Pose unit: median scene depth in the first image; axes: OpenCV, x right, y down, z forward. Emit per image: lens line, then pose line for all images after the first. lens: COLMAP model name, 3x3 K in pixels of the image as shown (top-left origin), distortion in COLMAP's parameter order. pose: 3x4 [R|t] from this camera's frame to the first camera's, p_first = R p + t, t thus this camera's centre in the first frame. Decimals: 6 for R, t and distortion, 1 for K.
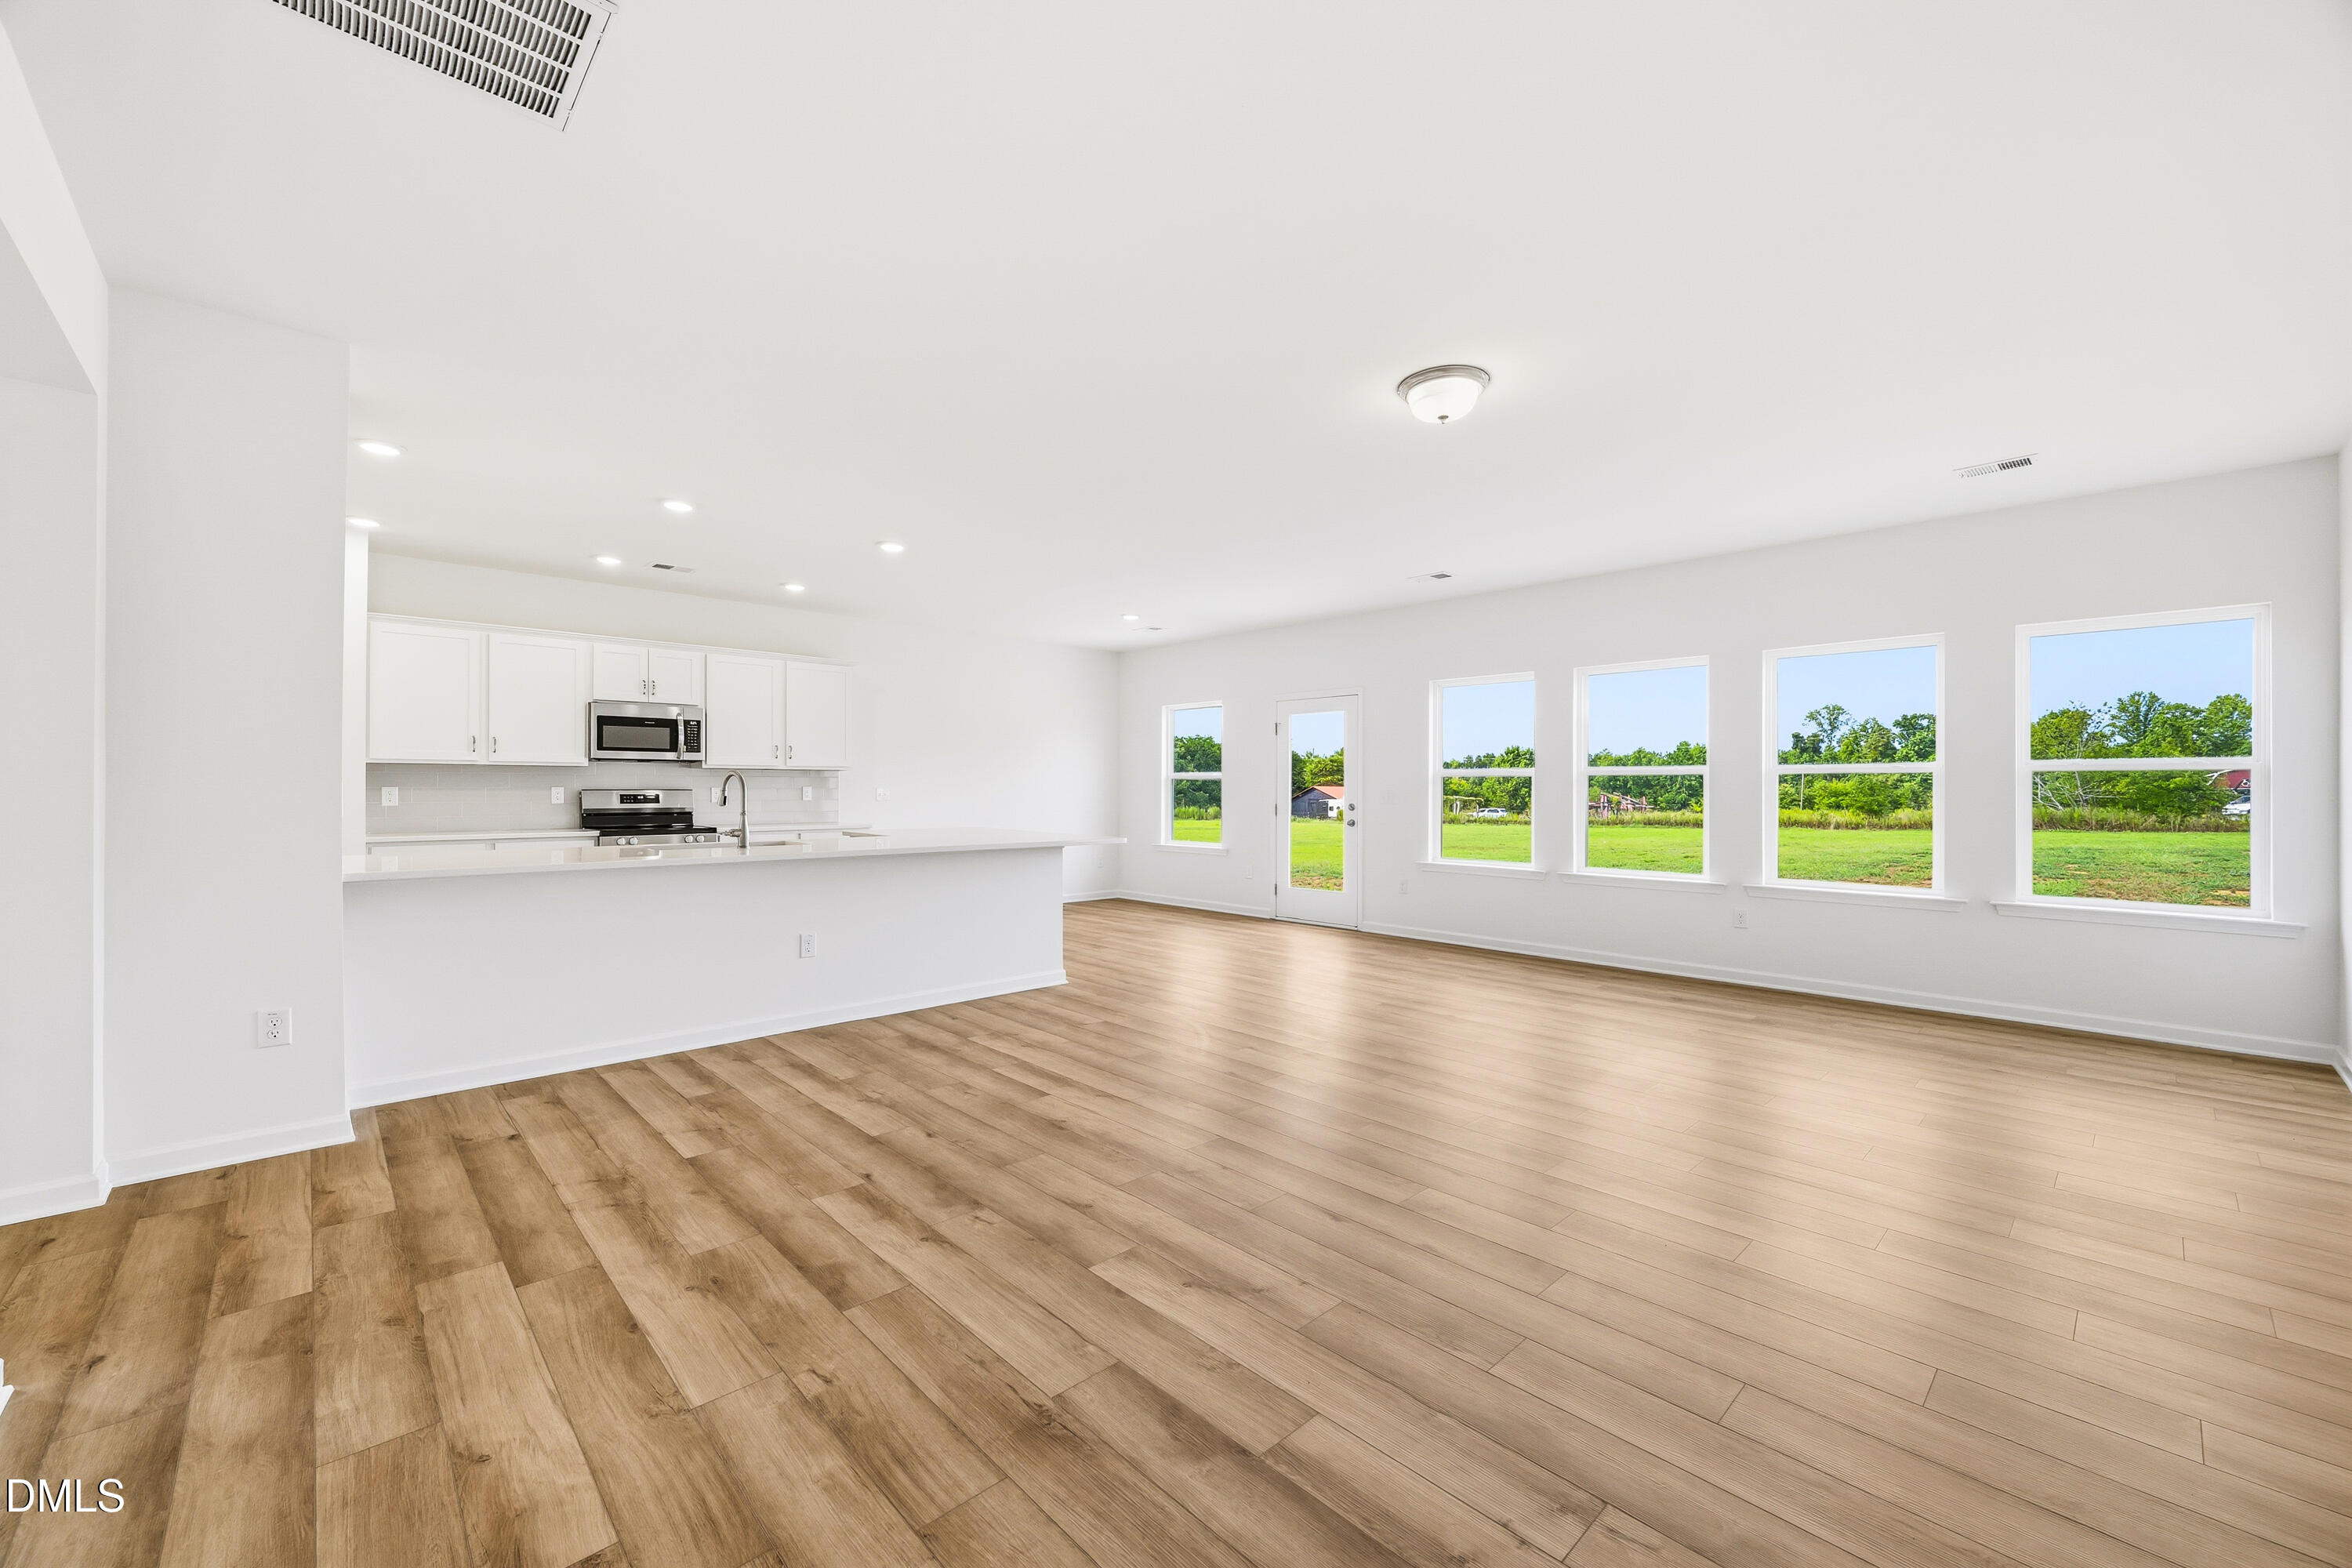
lens RADIAL K [[922.0, 0, 1173.4], [0, 922.0, 781.9], [0, 0, 1]] dist [-0.000431, 0.000061]
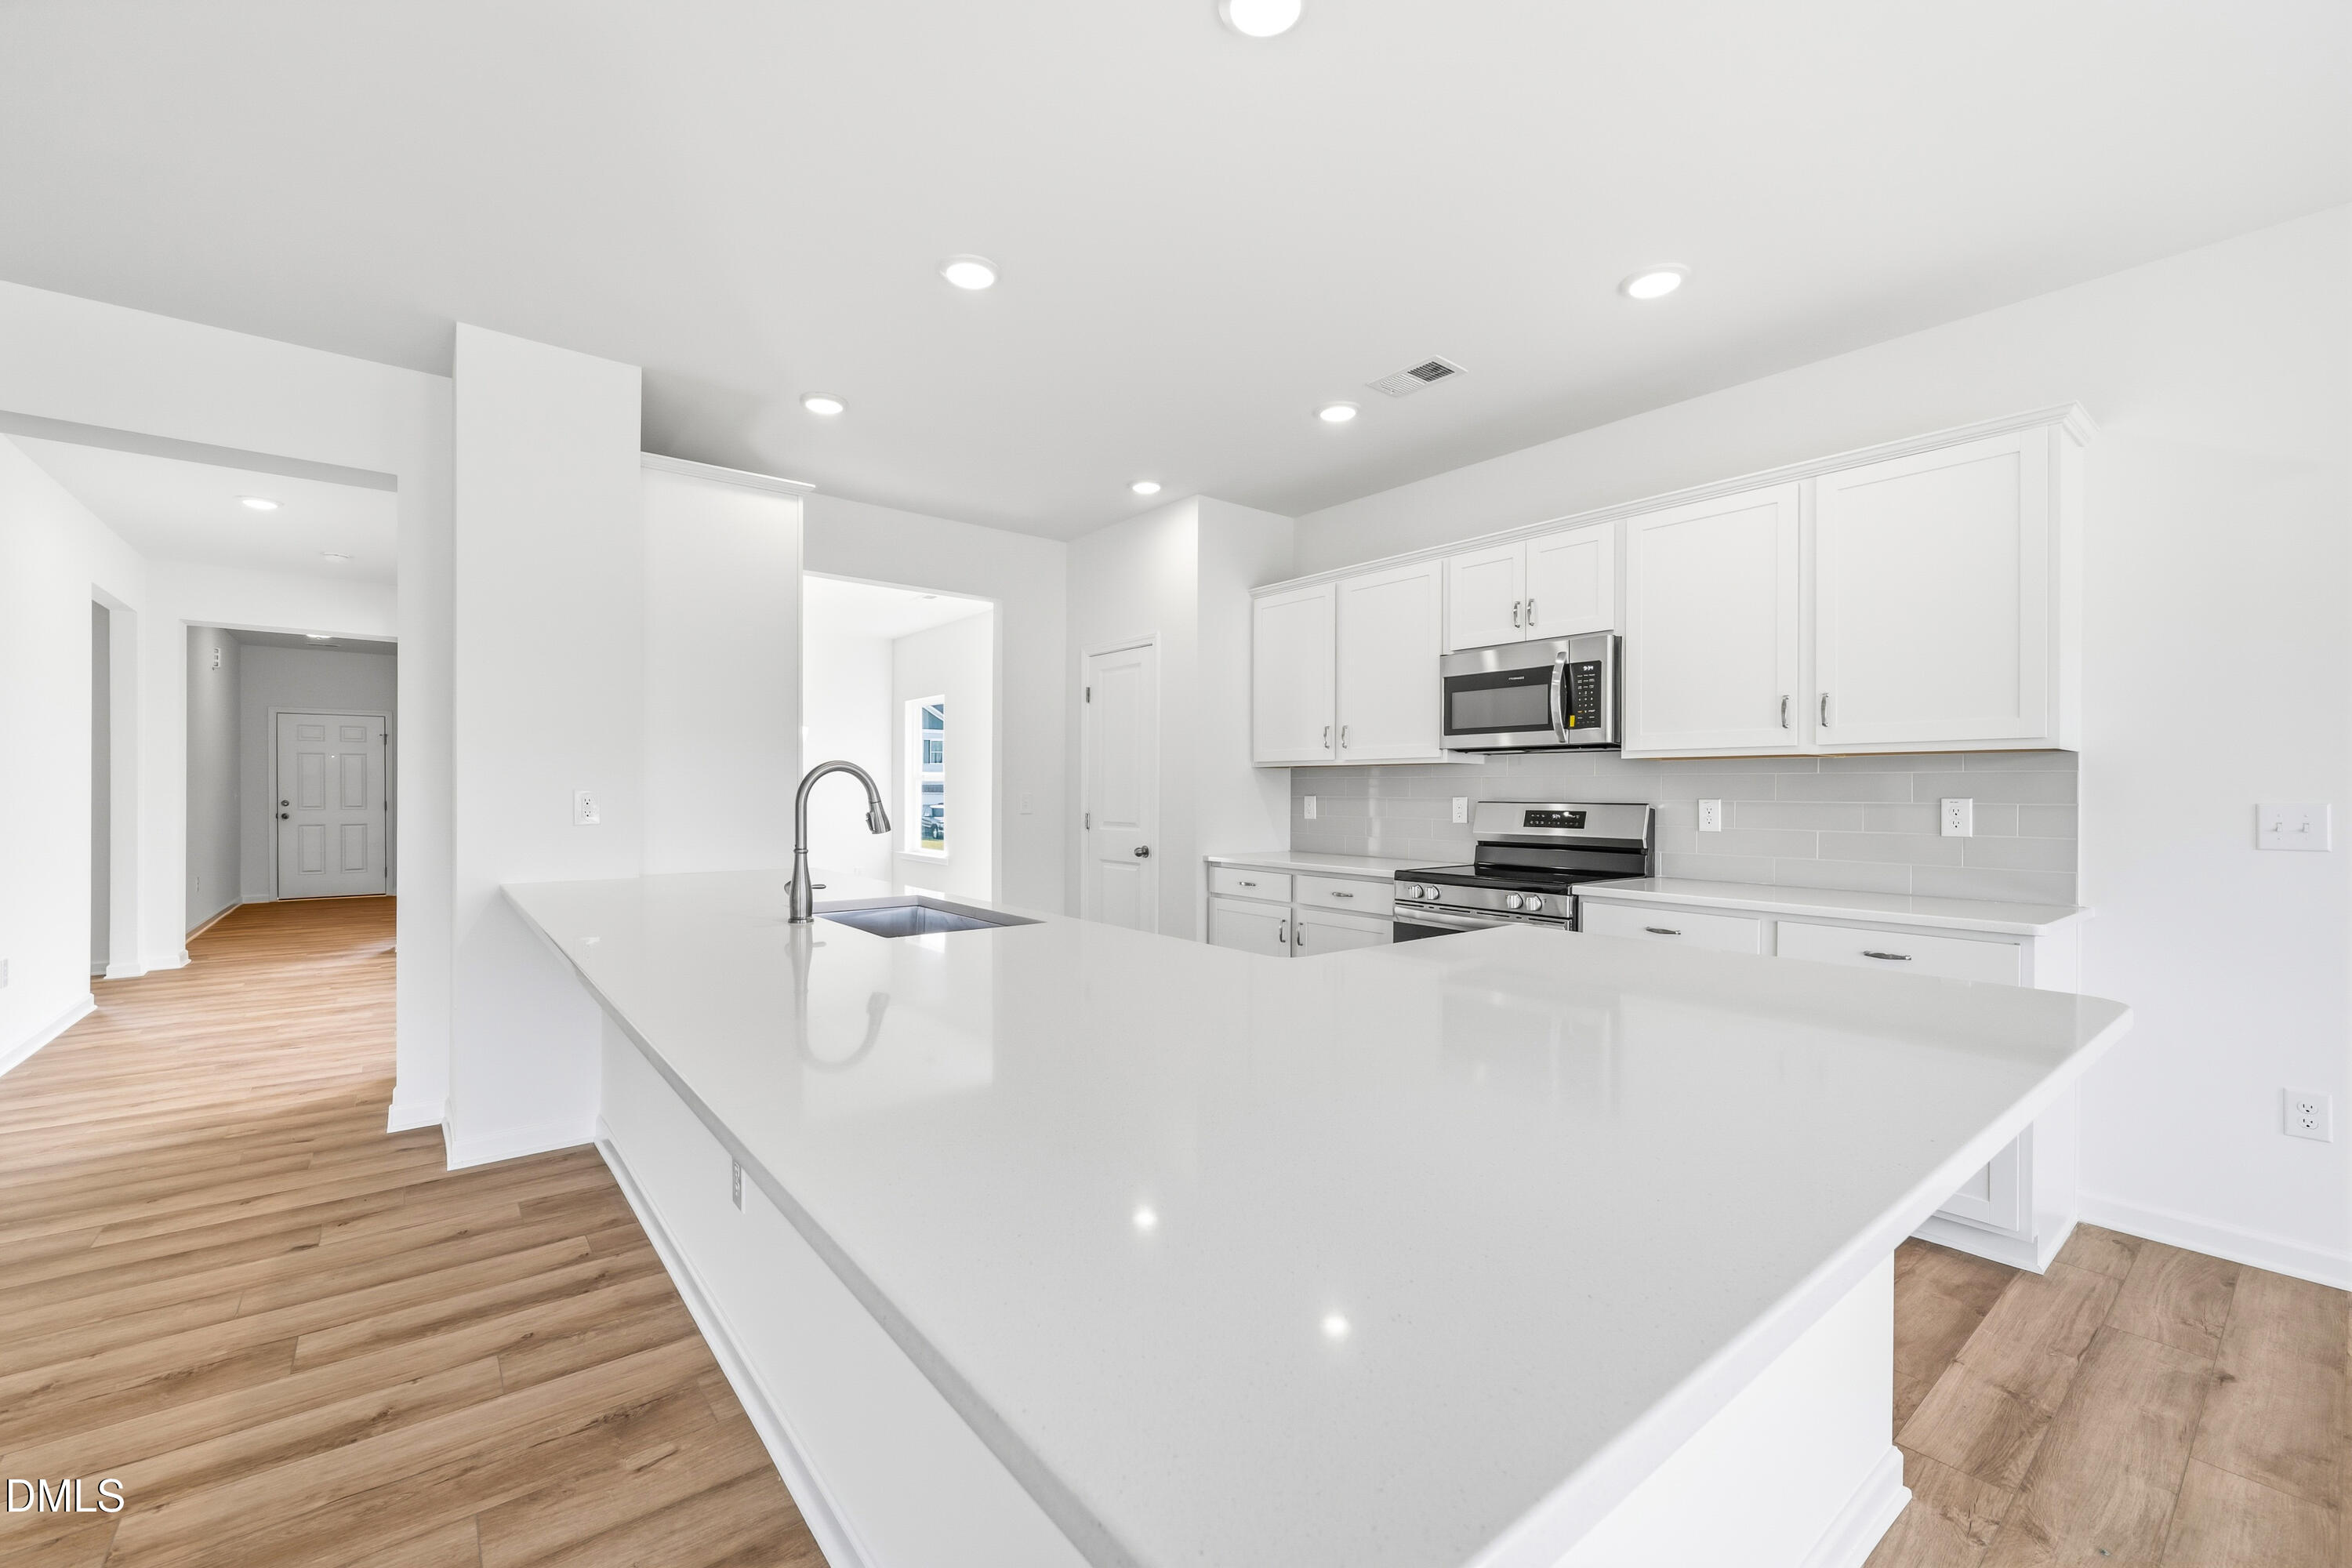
lens RADIAL K [[964.2, 0, 1173.0], [0, 964.2, 795.5], [0, 0, 1]] dist [-0.000511, 0.000933]
pose [[-0.081883, 0.000246, -0.996642, 0.014054], [0.000756, 1.000000, 0.000184, 0.004503], [0.996642, -0.000738, -0.081883, 0.925905]]
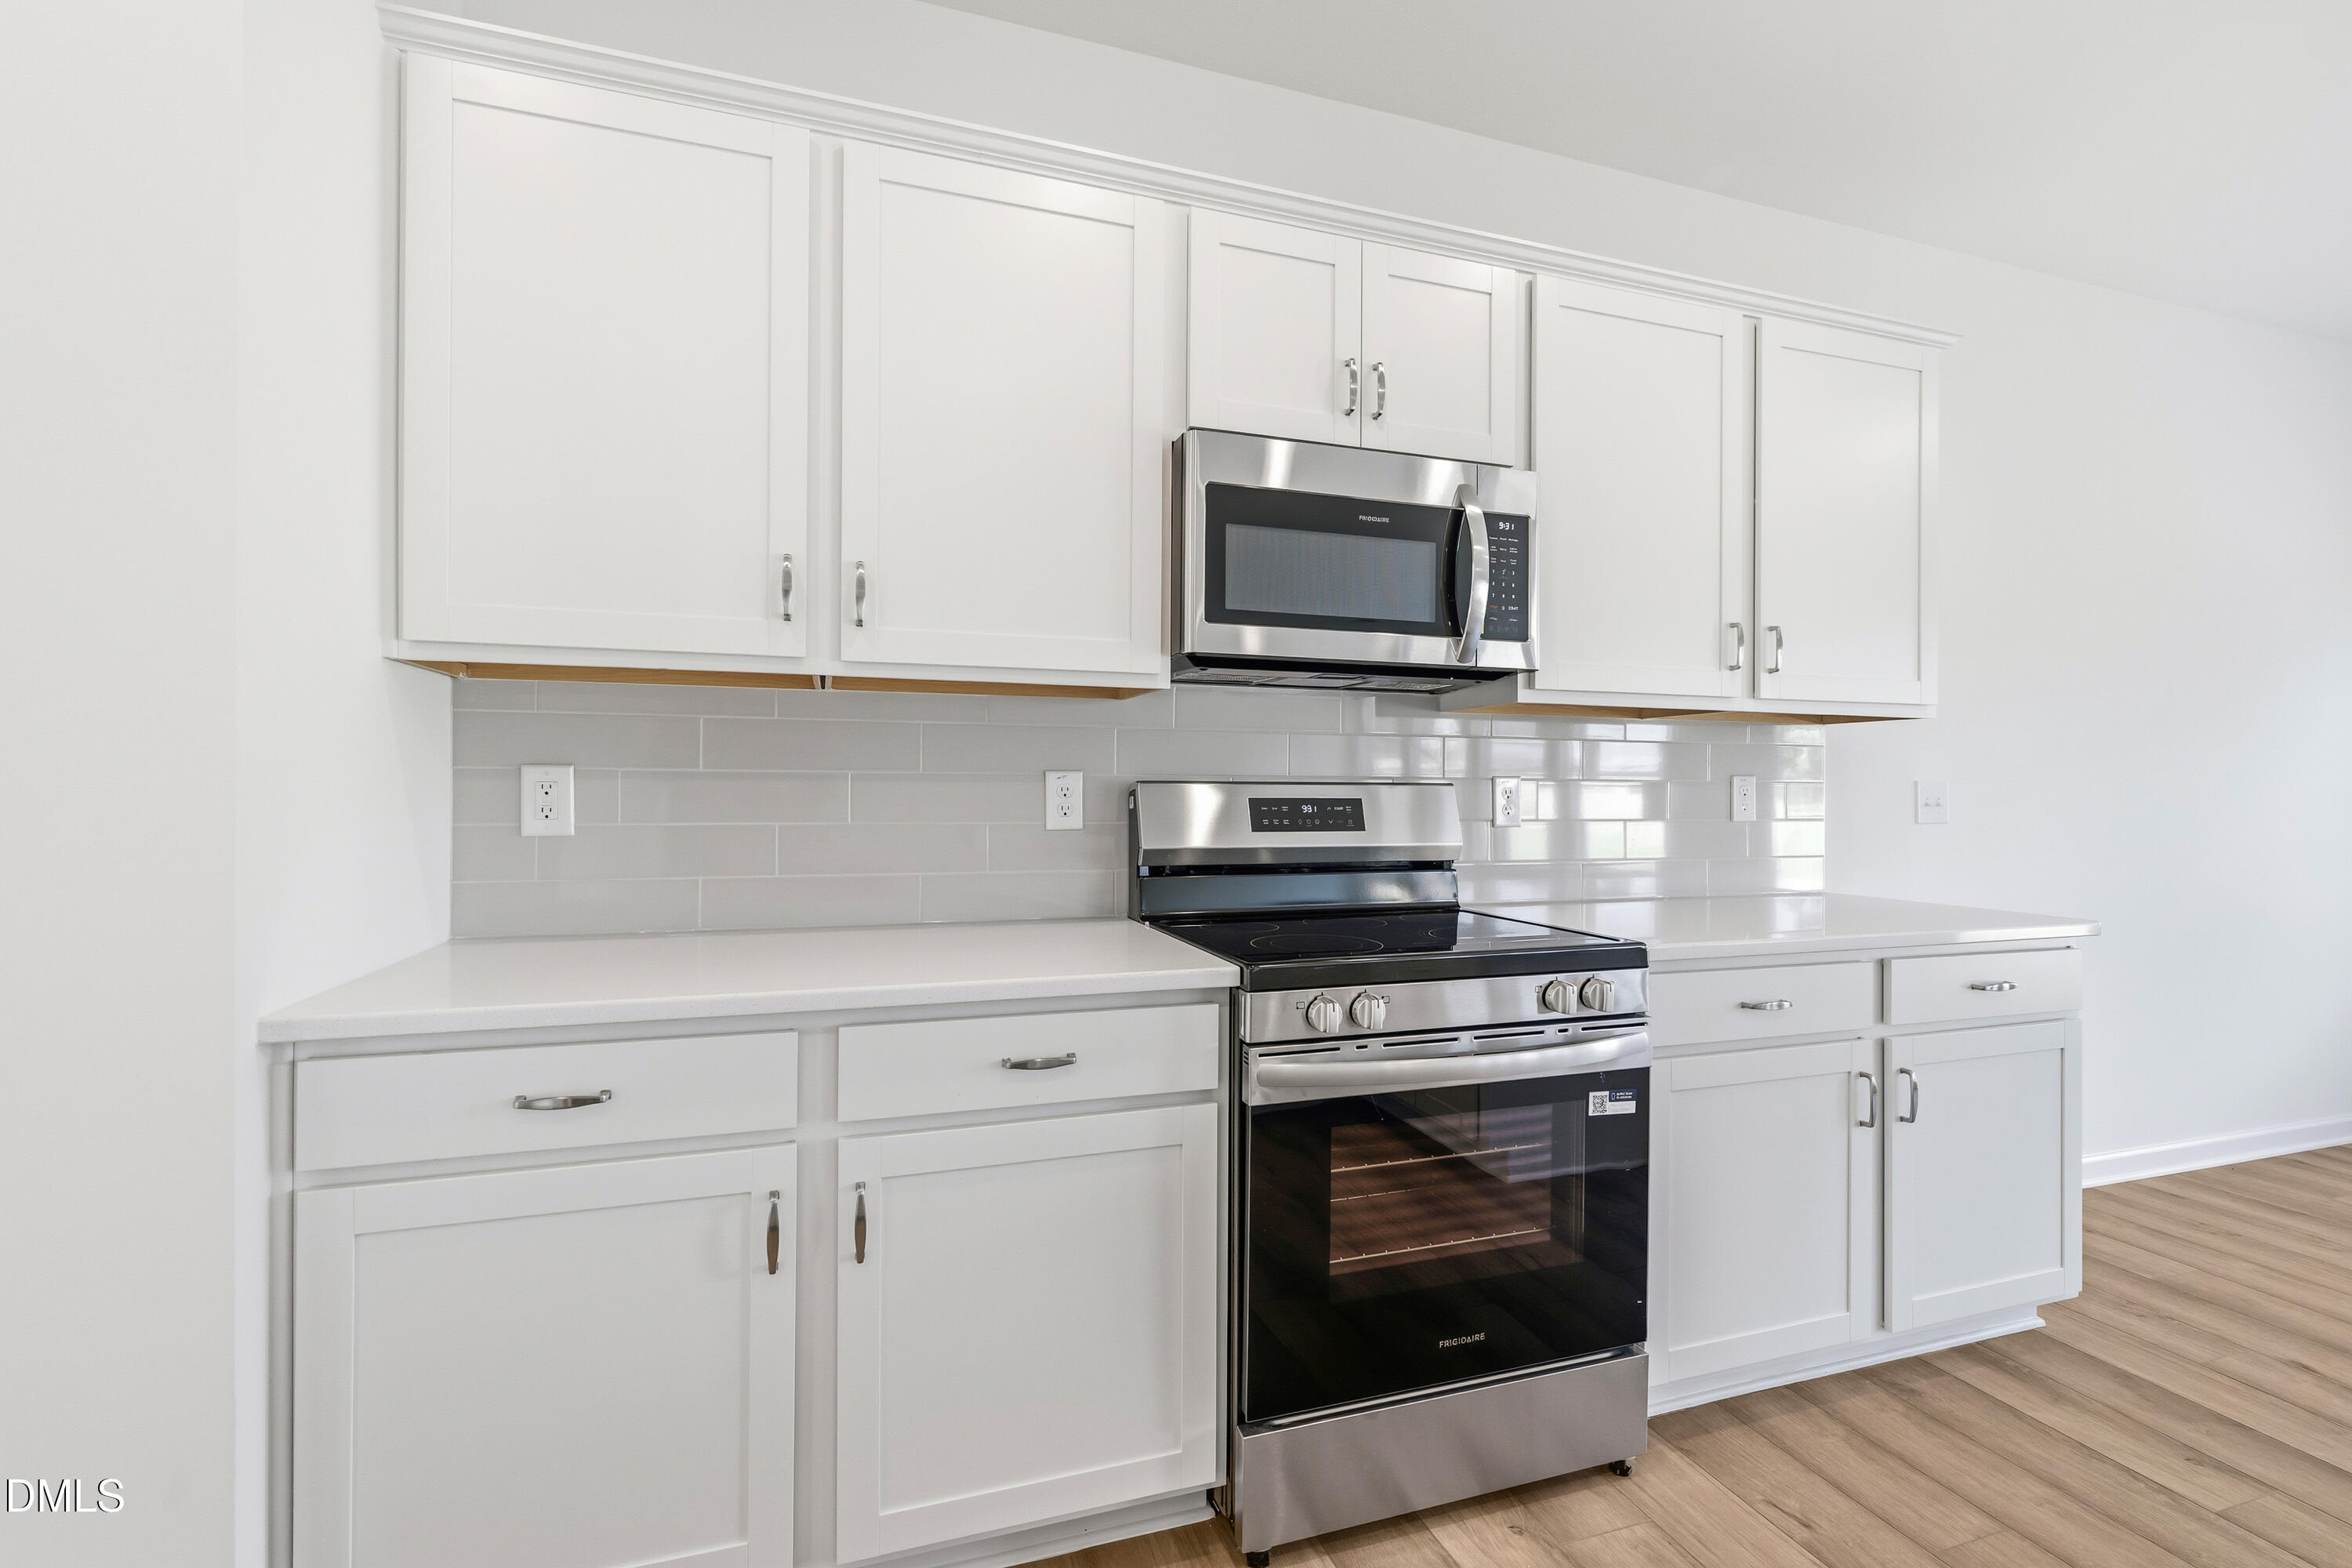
lens RADIAL K [[1015.7, 0, 1165.1], [0, 1015.7, 785.5], [0, 0, 1]] dist [0.000275, -0.000173]
pose [[0.903631, 0.001414, -0.428310, -0.546019], [-0.000746, 0.999998, 0.001728, 0.010095], [0.428312, -0.001242, 0.903630, 0.788506]]
